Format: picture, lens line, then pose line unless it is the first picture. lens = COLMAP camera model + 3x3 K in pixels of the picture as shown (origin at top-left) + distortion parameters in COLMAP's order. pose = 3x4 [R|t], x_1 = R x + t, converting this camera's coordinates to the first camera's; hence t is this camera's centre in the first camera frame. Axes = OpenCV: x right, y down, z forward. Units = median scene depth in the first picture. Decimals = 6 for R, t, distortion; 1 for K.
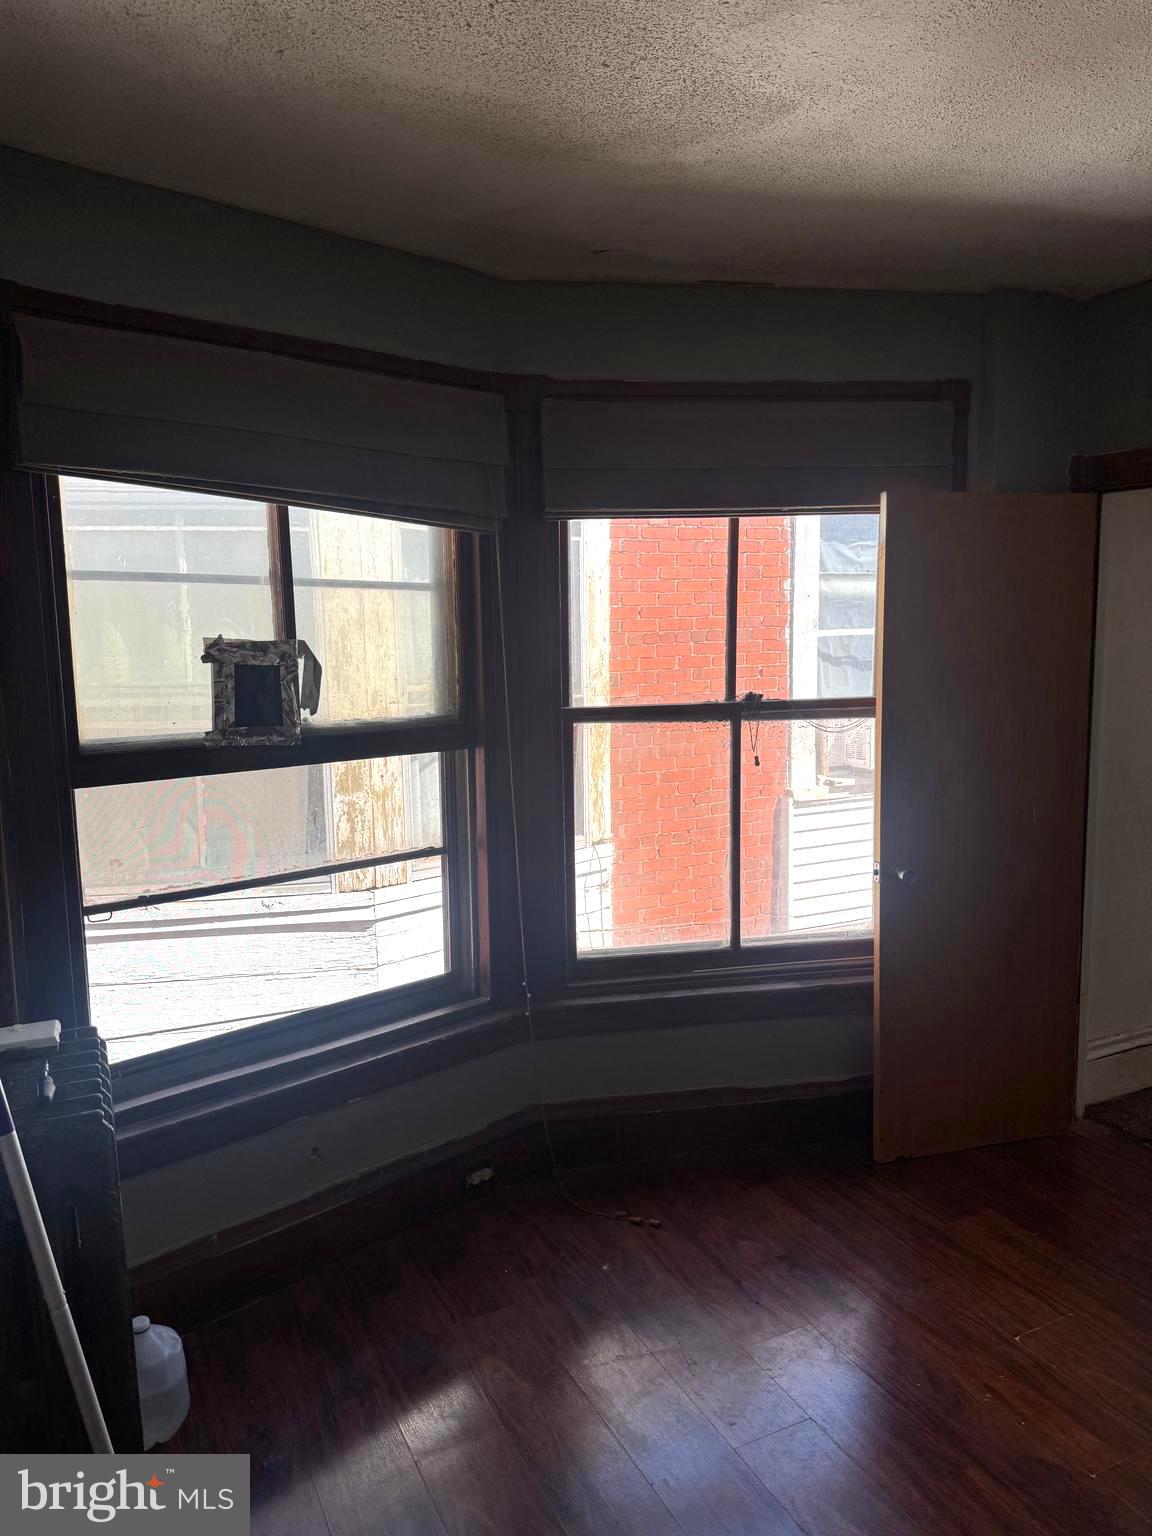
lens RADIAL K [[1094.1, 0, 579.3], [0, 1094.1, 772.3], [0, 0, 1]] dist [0.065641, -0.066031]
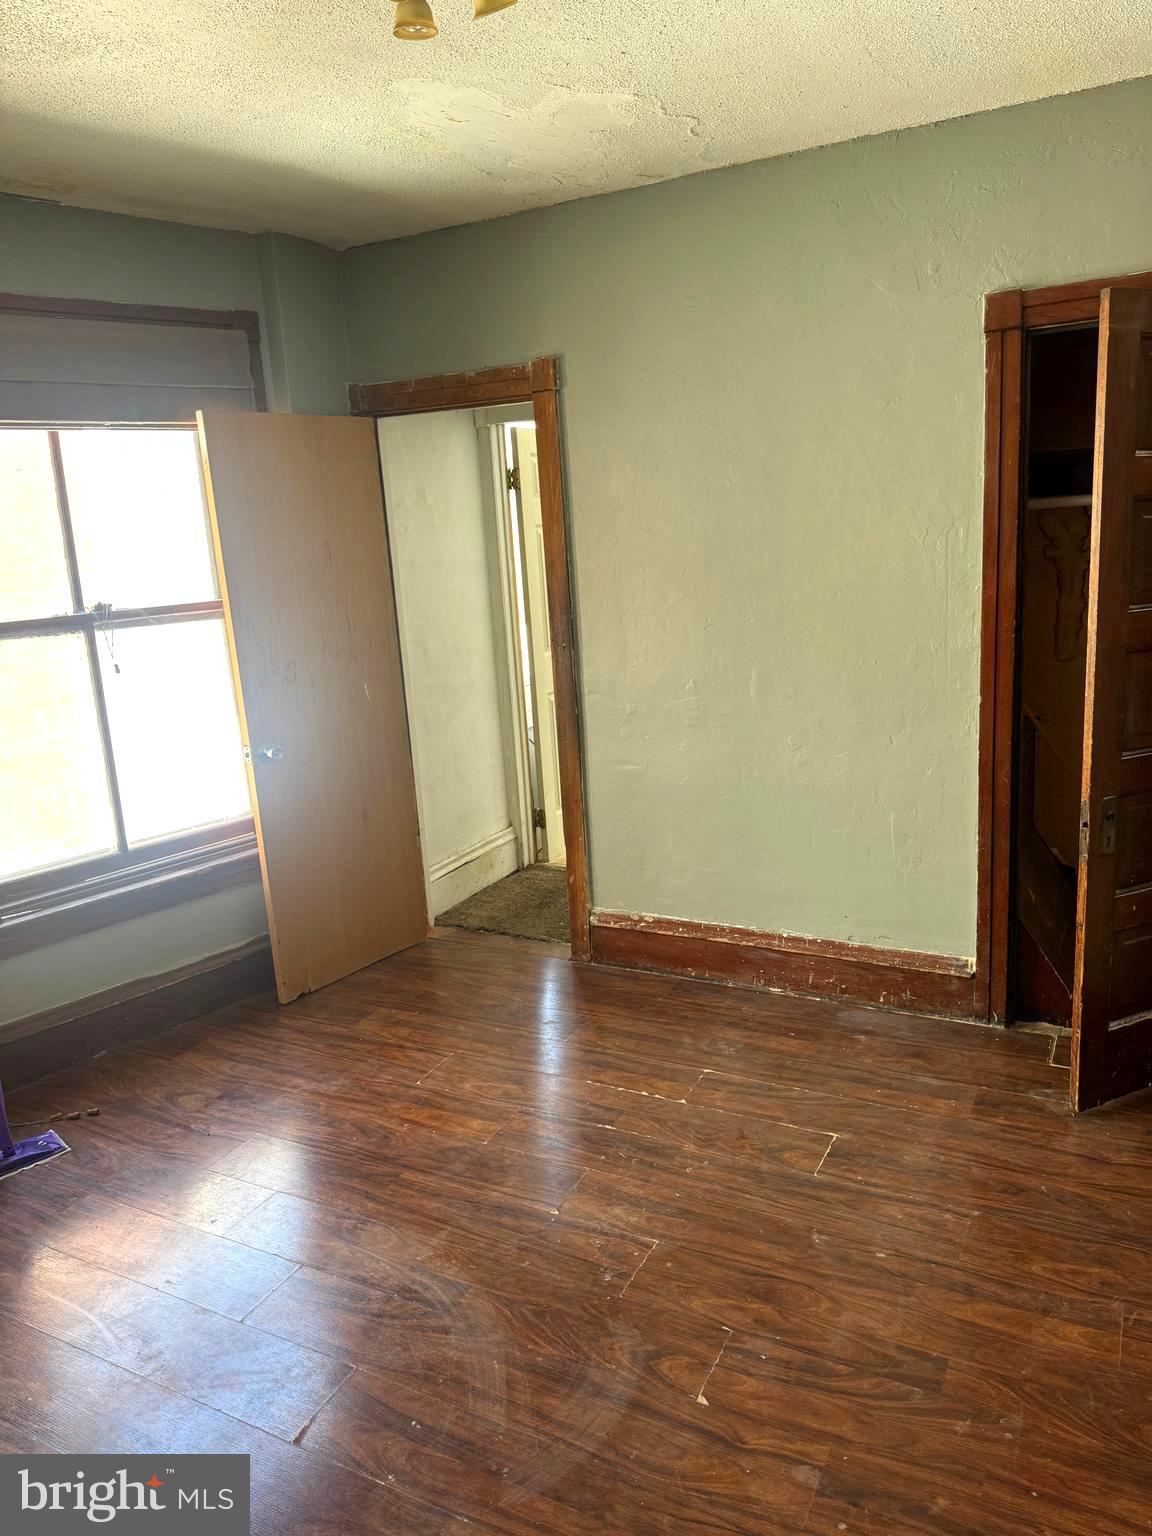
lens RADIAL K [[1094.1, 0, 579.3], [0, 1094.1, 772.3], [0, 0, 1]] dist [0.065641, -0.066031]
pose [[0.810373, -0.160894, 0.563390, -0.090876], [0.126136, 0.986918, 0.100413, 0.037317], [-0.572175, -0.010309, 0.820067, -0.118738]]
